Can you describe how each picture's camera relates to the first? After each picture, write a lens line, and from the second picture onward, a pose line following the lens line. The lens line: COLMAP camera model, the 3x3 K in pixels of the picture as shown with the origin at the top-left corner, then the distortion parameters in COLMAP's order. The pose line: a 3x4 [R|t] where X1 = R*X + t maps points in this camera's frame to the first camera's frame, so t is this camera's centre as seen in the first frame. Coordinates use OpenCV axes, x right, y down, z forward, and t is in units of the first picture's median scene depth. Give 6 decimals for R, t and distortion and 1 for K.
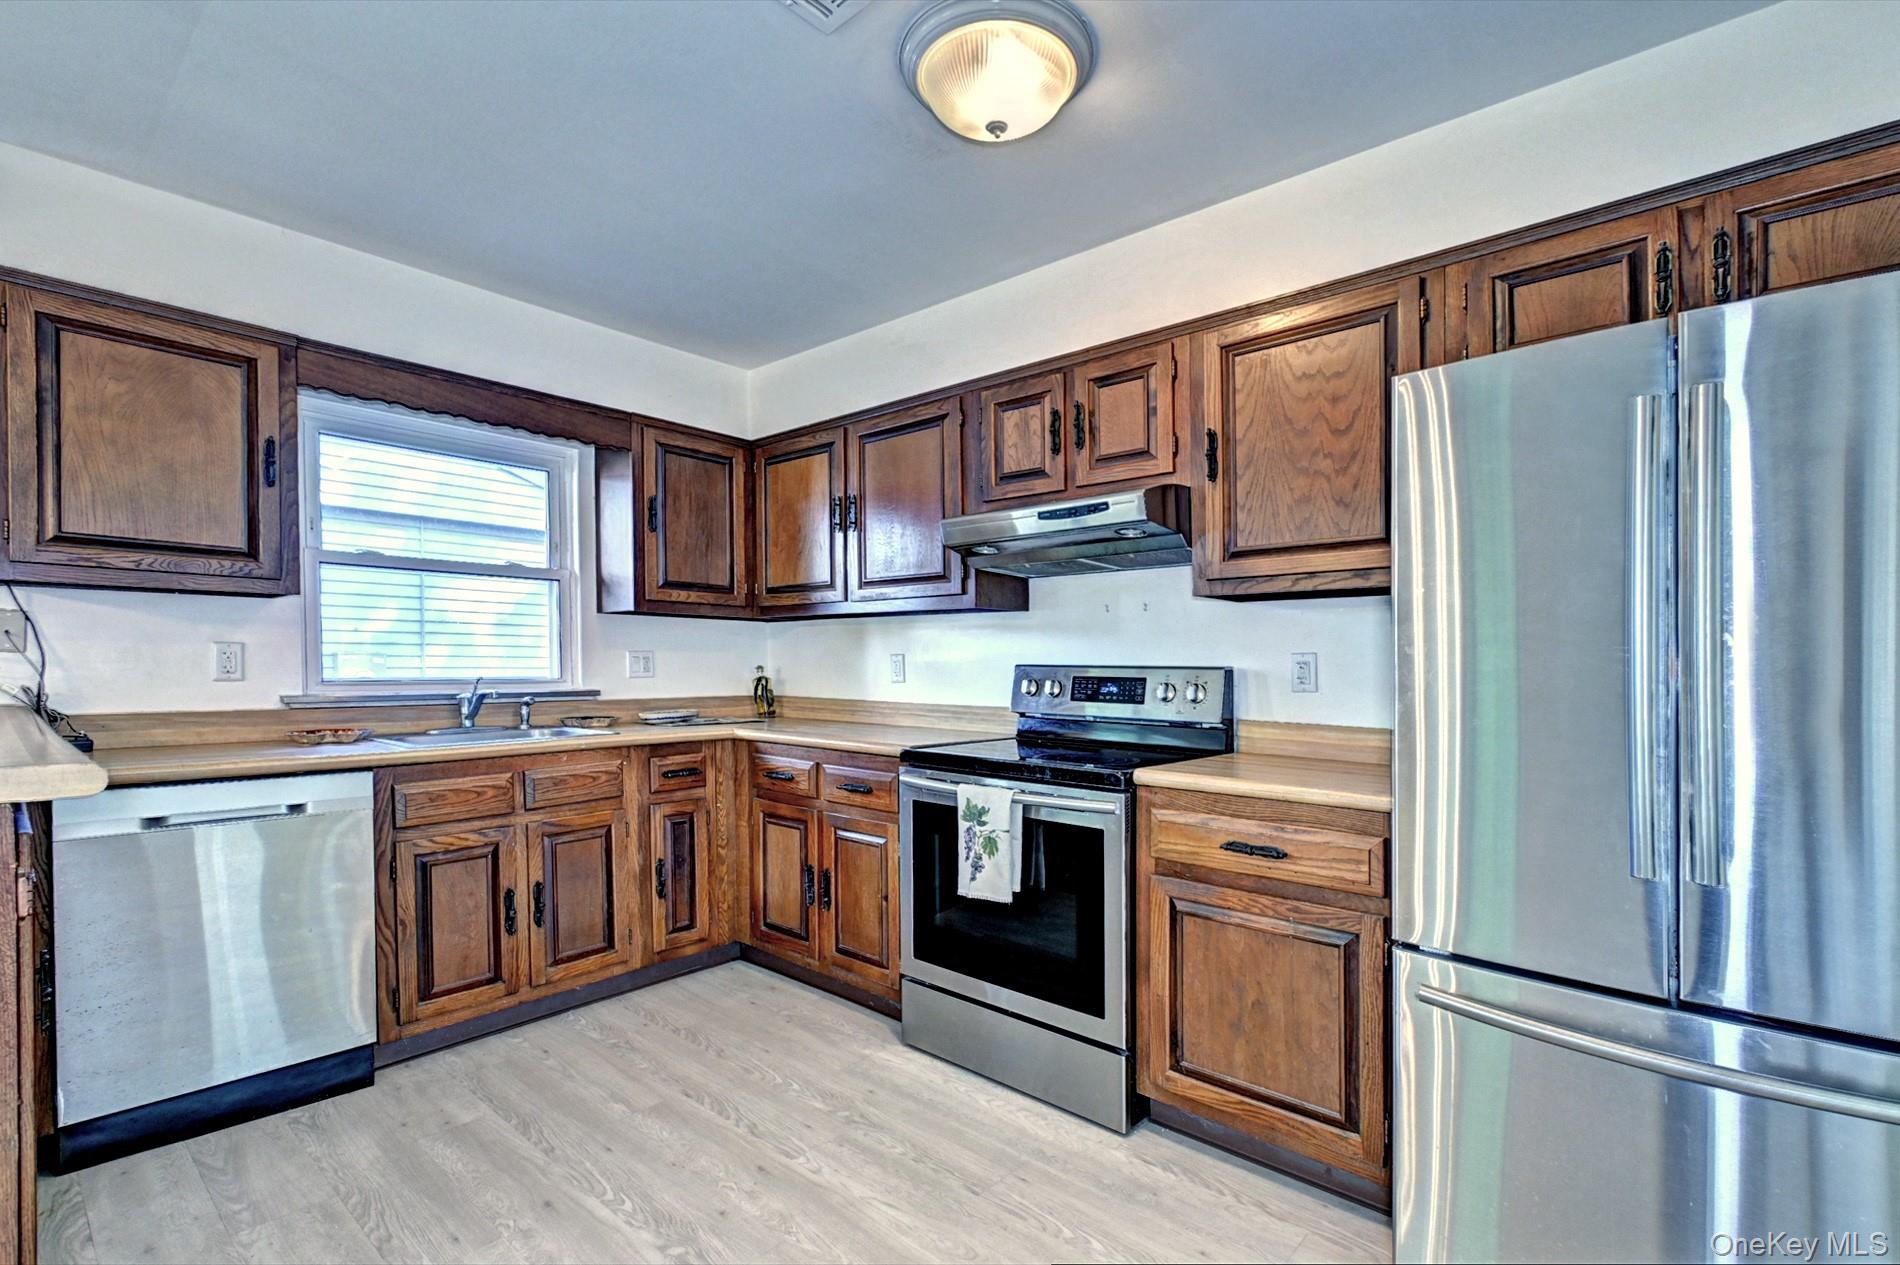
lens RADIAL K [[870.0, 0, 888.2], [0, 870.0, 661.3], [0, 0, 1]] dist [0.007519, -0.004346]
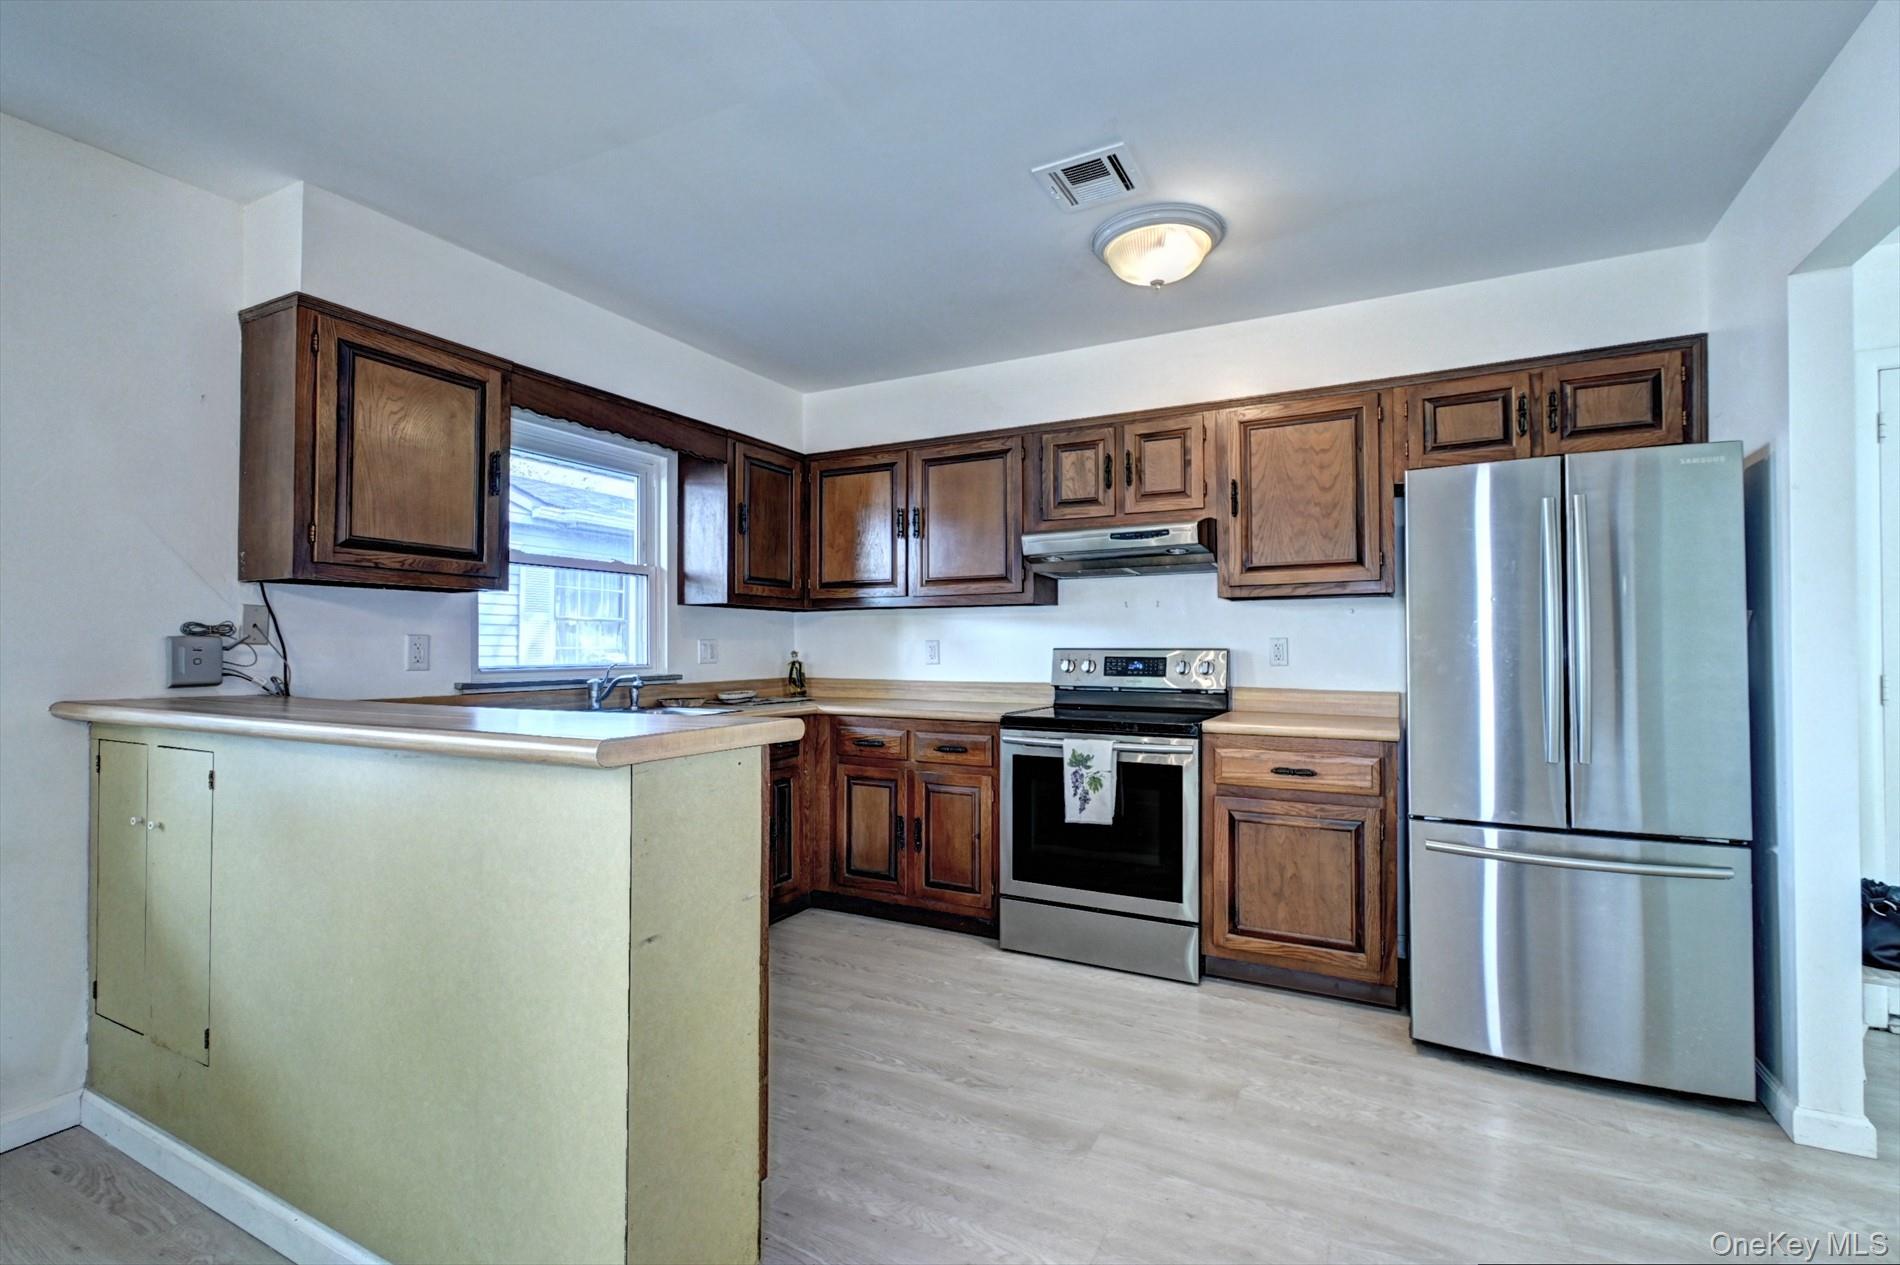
lens RADIAL K [[870.0, 0, 923.0], [0, 870.0, 632.4], [0, 0, 1]] dist [0.007519, -0.004346]
pose [[0.965605, -0.004644, 0.259970, -0.440629], [0.008265, 0.999883, -0.012837, -0.005017], [-0.259880, 0.014544, 0.965531, -0.207495]]
